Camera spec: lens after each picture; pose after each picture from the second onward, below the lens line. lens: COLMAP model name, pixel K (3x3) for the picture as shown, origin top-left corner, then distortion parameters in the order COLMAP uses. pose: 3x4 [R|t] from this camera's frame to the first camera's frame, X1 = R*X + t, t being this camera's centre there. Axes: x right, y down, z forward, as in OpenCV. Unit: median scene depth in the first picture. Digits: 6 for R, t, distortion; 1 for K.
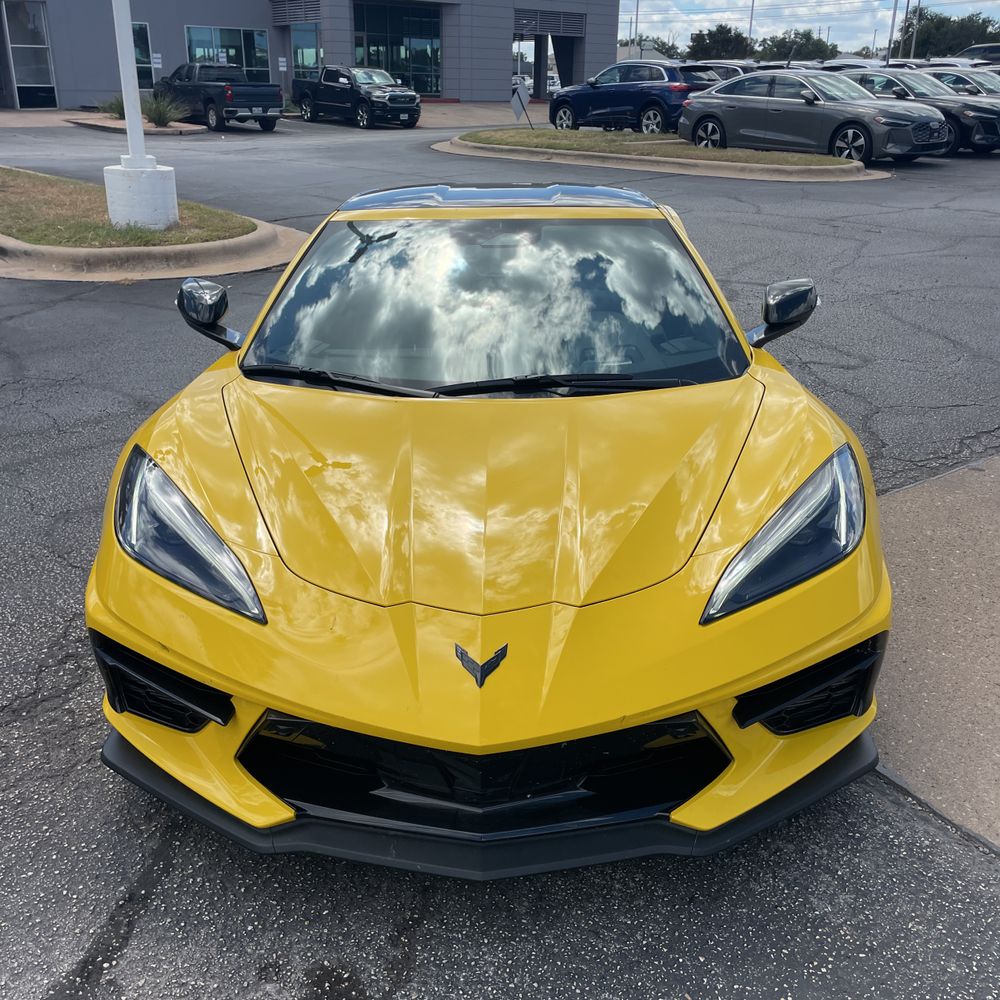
lens RADIAL K [[1022.3, 0, 496.7], [0, 1022.3, 493.3], [0, 0, 1]] dist [0.011557, 0.000000]
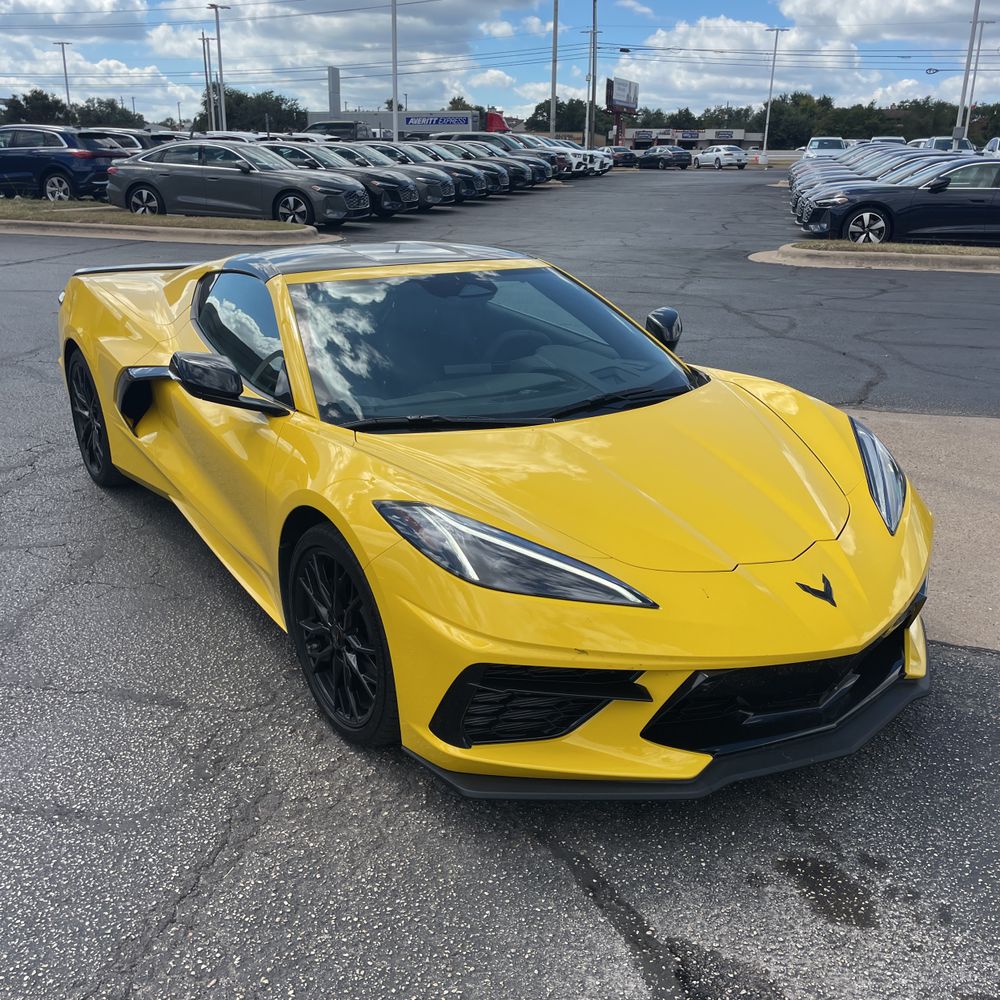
lens RADIAL K [[1022.3, 0, 497.4], [0, 1022.3, 503.5], [0, 0, 1]] dist [0.011557, 0.000000]
pose [[0.818265, -0.168039, 0.549732, -0.221802], [0.195516, 0.980661, 0.008741, -0.008166], [-0.540570, 0.100329, 0.835295, 0.023803]]
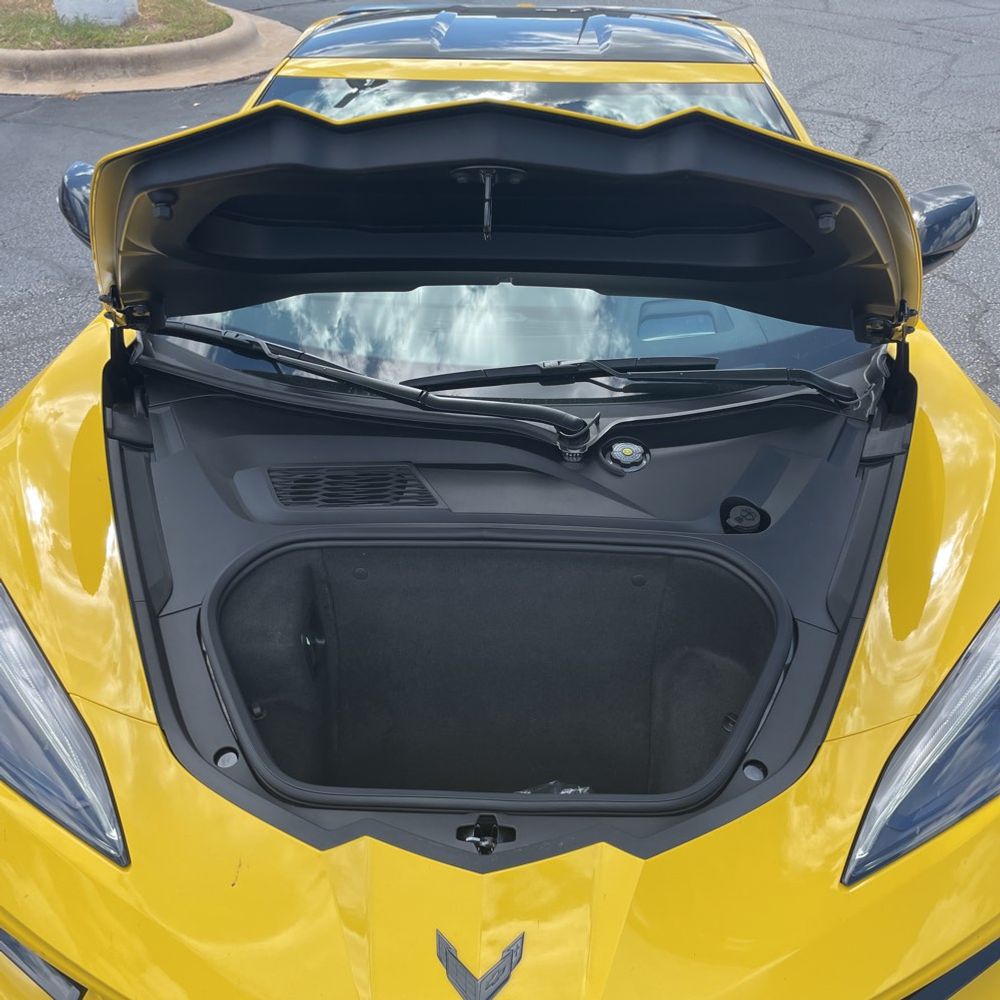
lens RADIAL K [[1022.3, 0, 506.1], [0, 1022.3, 501.1], [0, 0, 1]] dist [0.011557, 0.000000]
pose [[0.999889, 0.014844, -0.001264, -0.000664], [-0.014299, 0.980048, 0.198245, -0.046414], [0.004182, -0.198205, 0.980152, 0.097980]]
